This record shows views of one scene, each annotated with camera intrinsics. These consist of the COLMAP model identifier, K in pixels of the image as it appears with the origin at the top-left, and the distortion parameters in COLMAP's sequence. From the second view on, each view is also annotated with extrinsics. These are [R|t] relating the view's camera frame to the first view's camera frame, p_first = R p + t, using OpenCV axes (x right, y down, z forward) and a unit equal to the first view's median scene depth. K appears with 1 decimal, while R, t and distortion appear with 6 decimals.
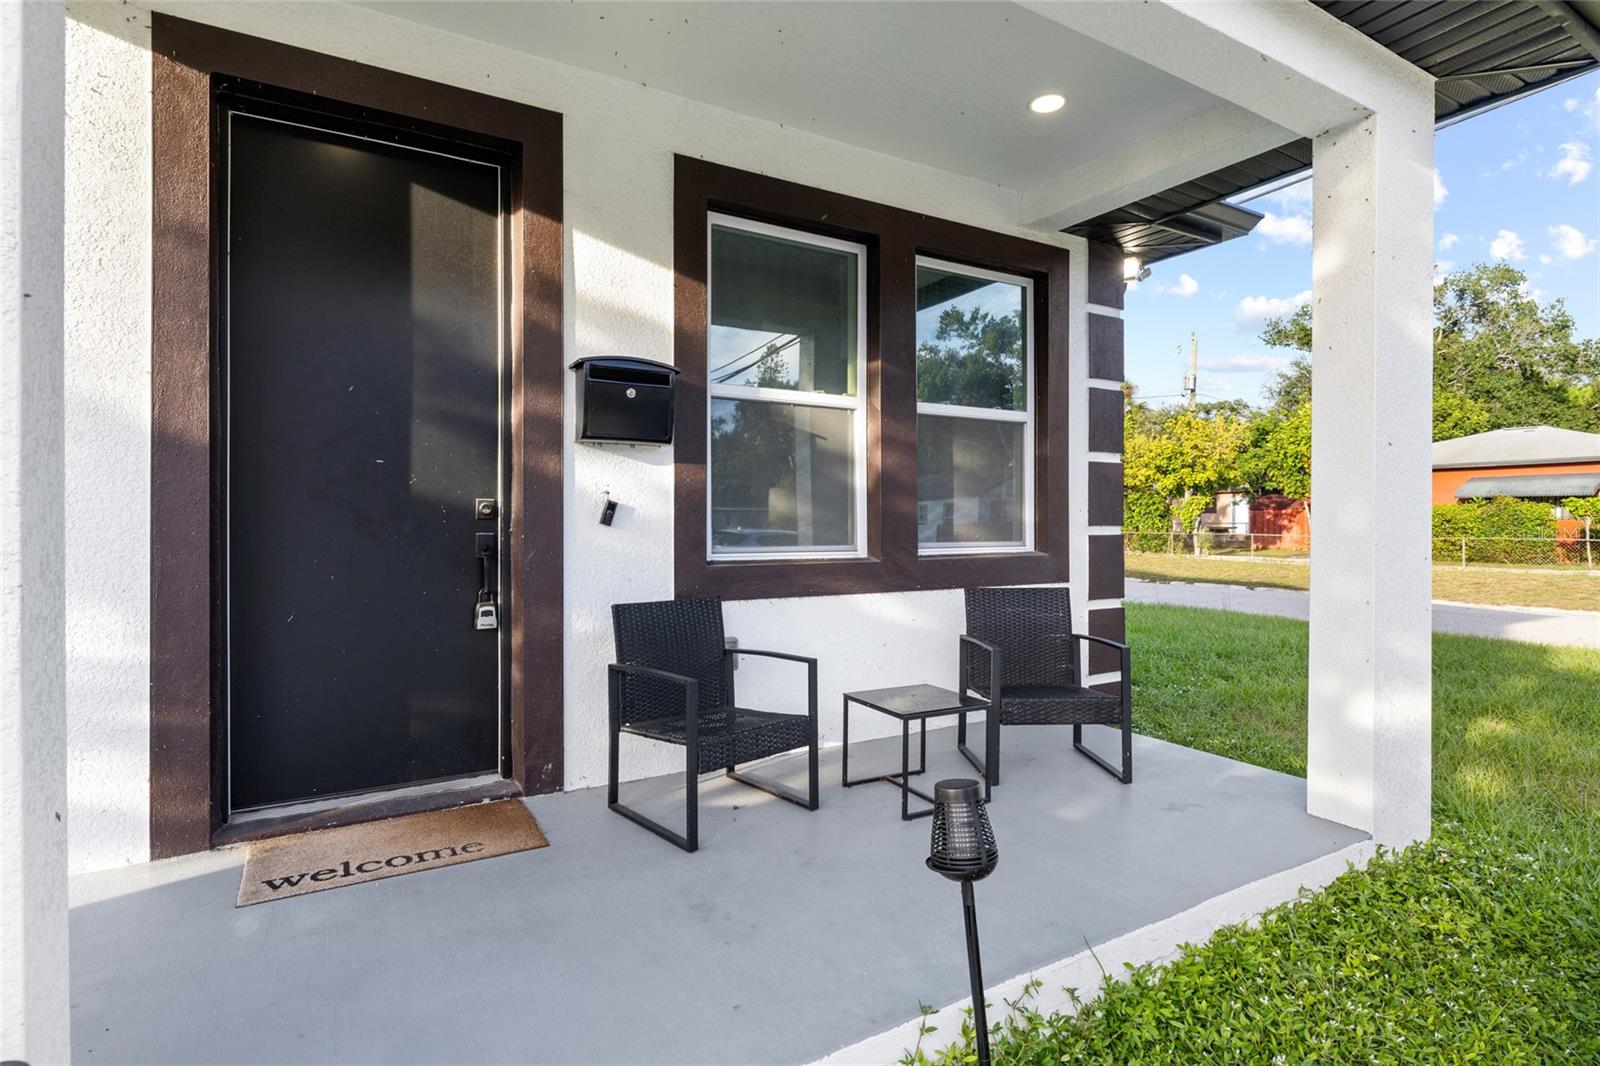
lens RADIAL K [[784.2, 0, 800.0], [0, 784.2, 533.0], [0, 0, 1]] dist [-0.001848, -0.000229]
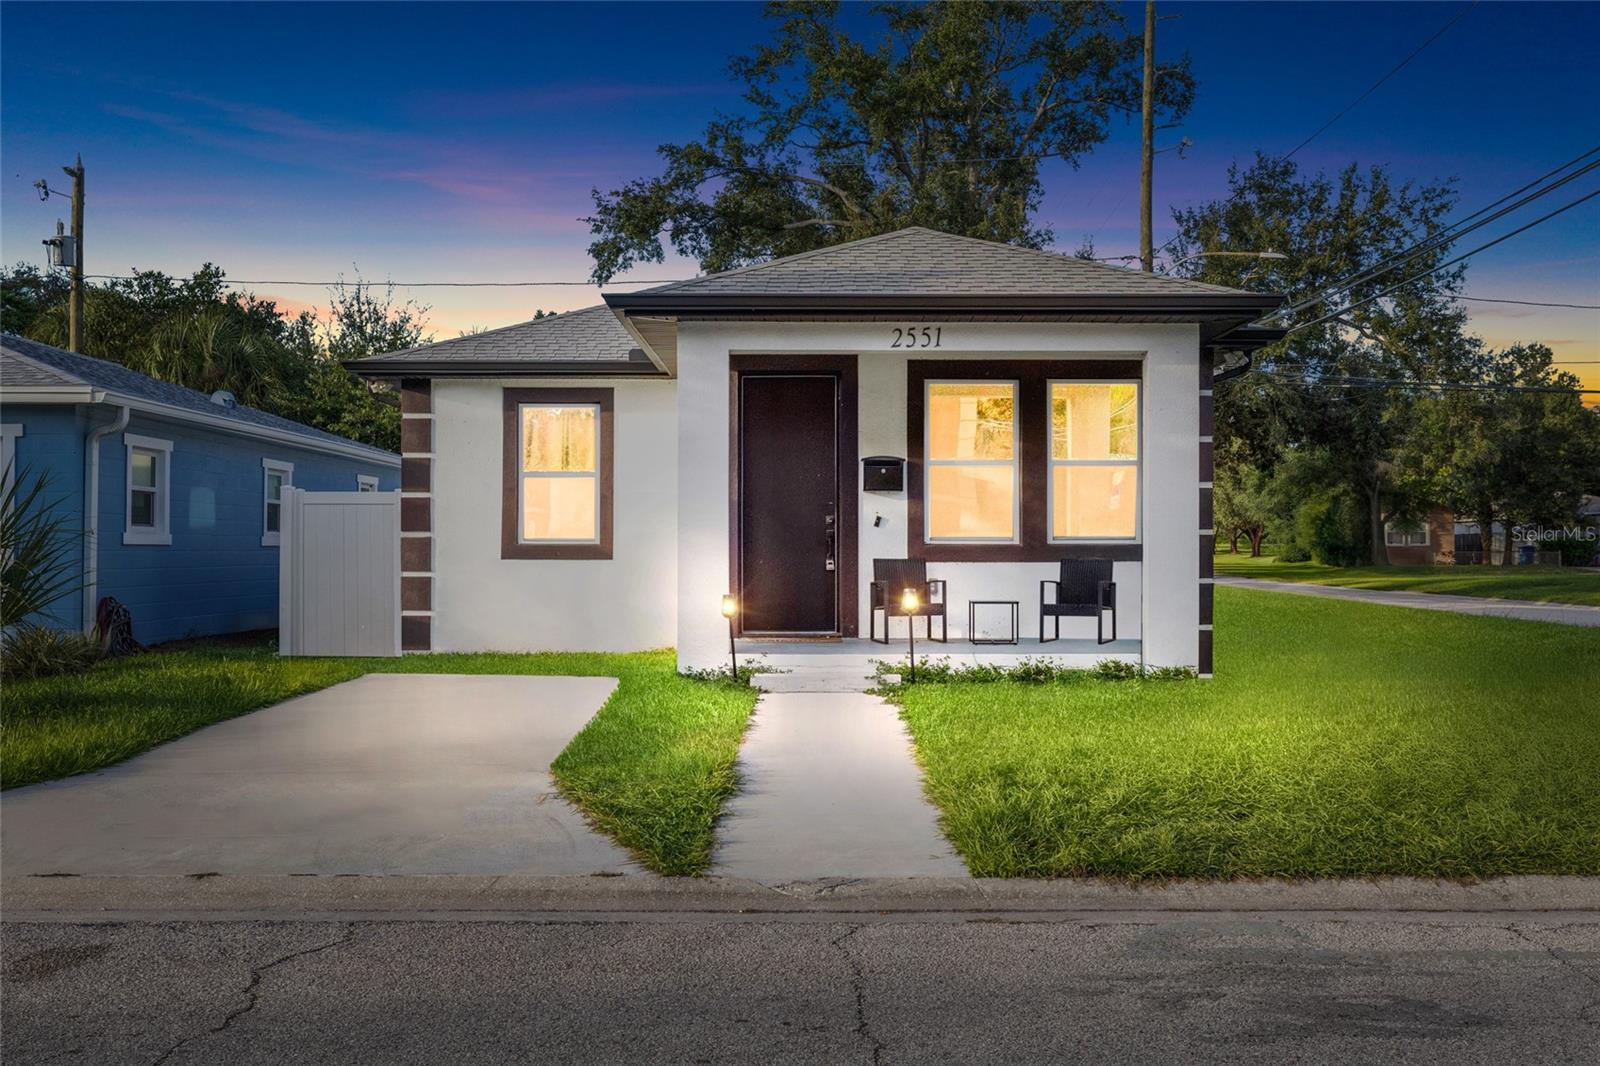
lens RADIAL K [[1619.8, 0, 800.0], [0, 1619.8, 533.0], [0, 0, 1]] dist [0.000313, -0.000056]
pose [[0.863392, -0.006552, -0.504491, 2.016110], [-0.000089, 0.999914, -0.013138, 0.073303], [0.504533, 0.011388, 0.863317, -3.319553]]
